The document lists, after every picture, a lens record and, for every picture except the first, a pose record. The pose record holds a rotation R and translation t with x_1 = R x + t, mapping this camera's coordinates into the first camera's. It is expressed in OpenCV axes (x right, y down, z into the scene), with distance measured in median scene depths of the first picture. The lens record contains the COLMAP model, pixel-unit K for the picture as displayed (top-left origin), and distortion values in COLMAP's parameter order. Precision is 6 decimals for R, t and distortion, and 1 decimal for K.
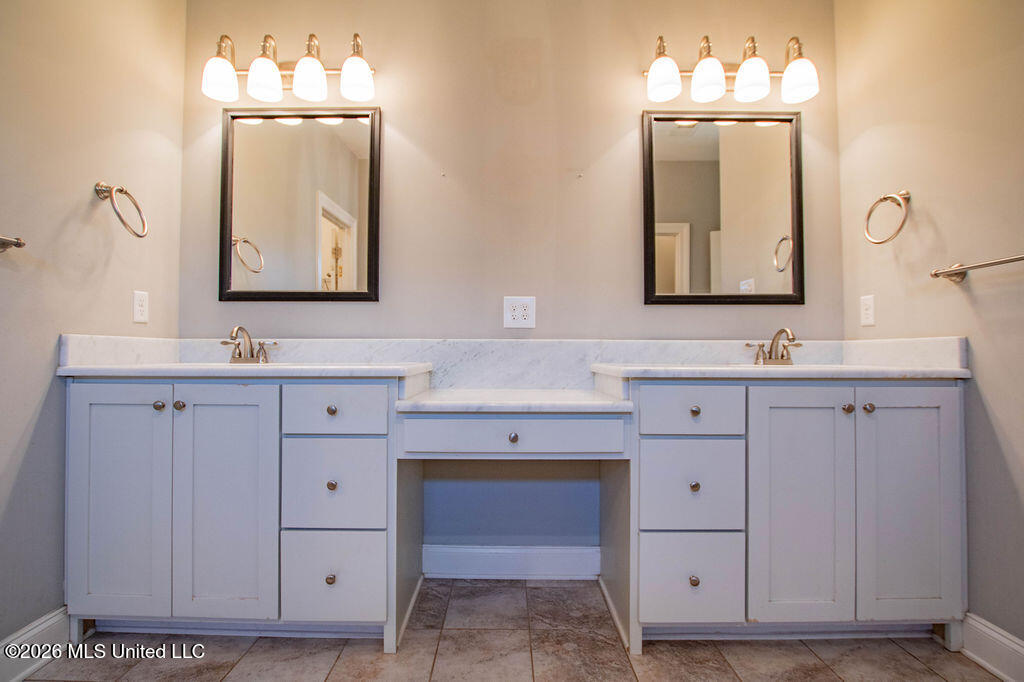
lens RADIAL K [[486.9, 0, 512.0], [0, 486.9, 341.0], [0, 0, 1]] dist [-0.031537, -0.000029]
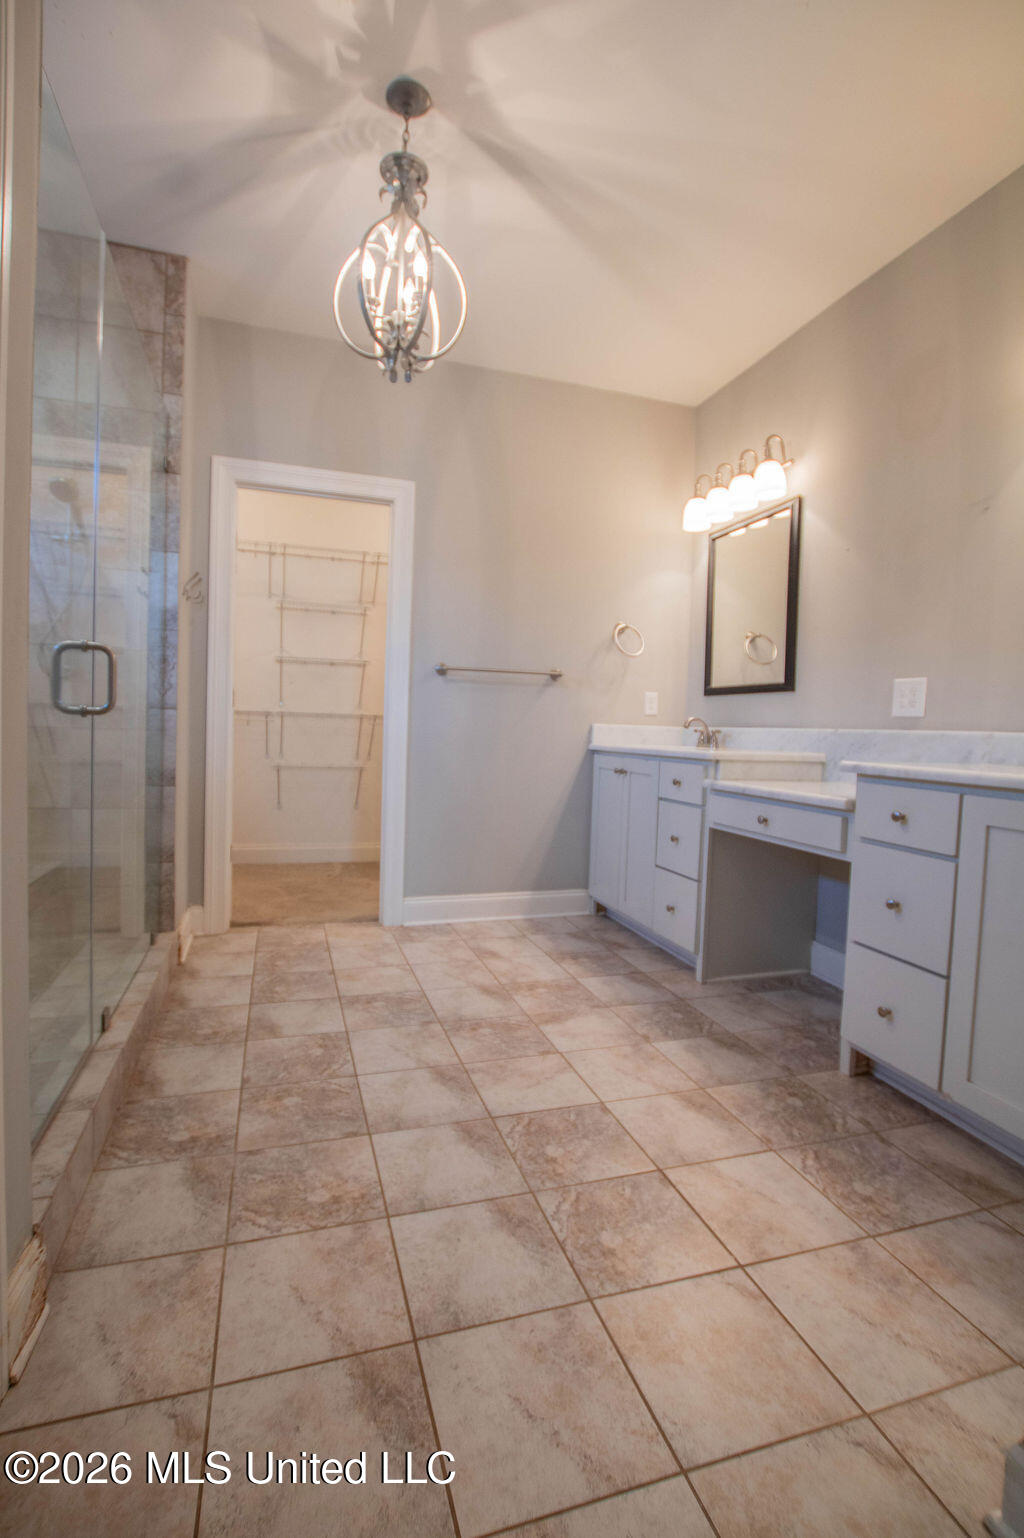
lens RADIAL K [[731.3, 0, 511.2], [0, 731.3, 756.5], [0, 0, 1]] dist [-0.031537, -0.000029]
pose [[0.299793, 0.044780, -0.952953, 1.311334], [-0.008613, 0.998984, 0.044234, -0.010669], [0.953965, -0.005053, 0.299874, -0.023663]]
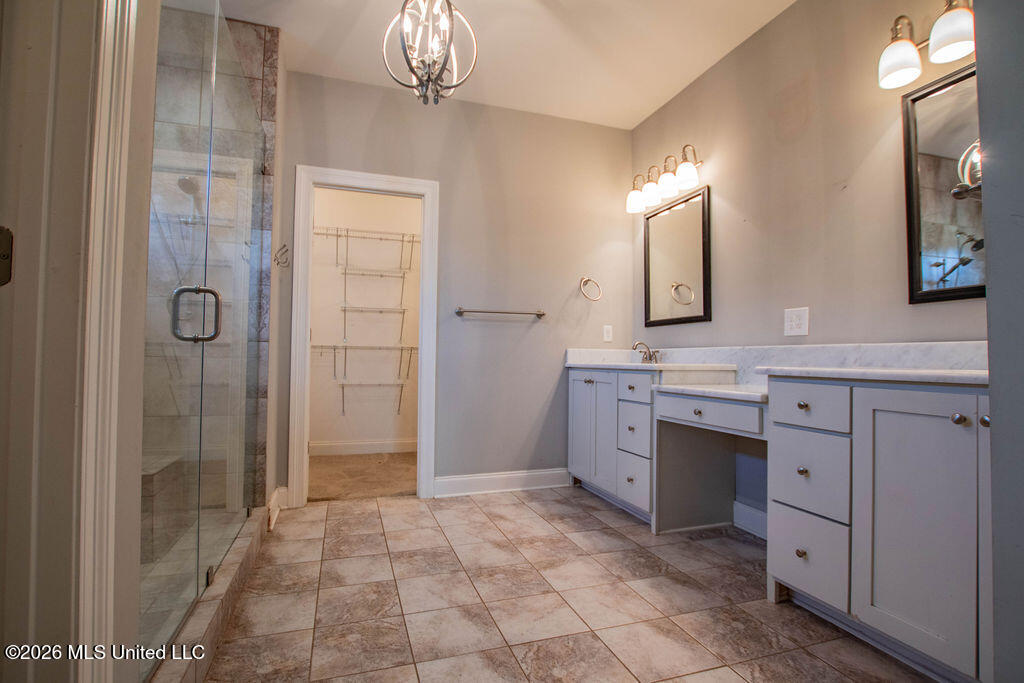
lens RADIAL K [[501.4, 0, 512.0], [0, 501.4, 341.5], [0, 0, 1]] dist [-0.029870, -0.000357]
pose [[0.316398, -0.031128, -0.948116, 1.217902], [0.012897, 0.999510, -0.028512, 0.016636], [0.948539, -0.003207, 0.316645, -0.024684]]
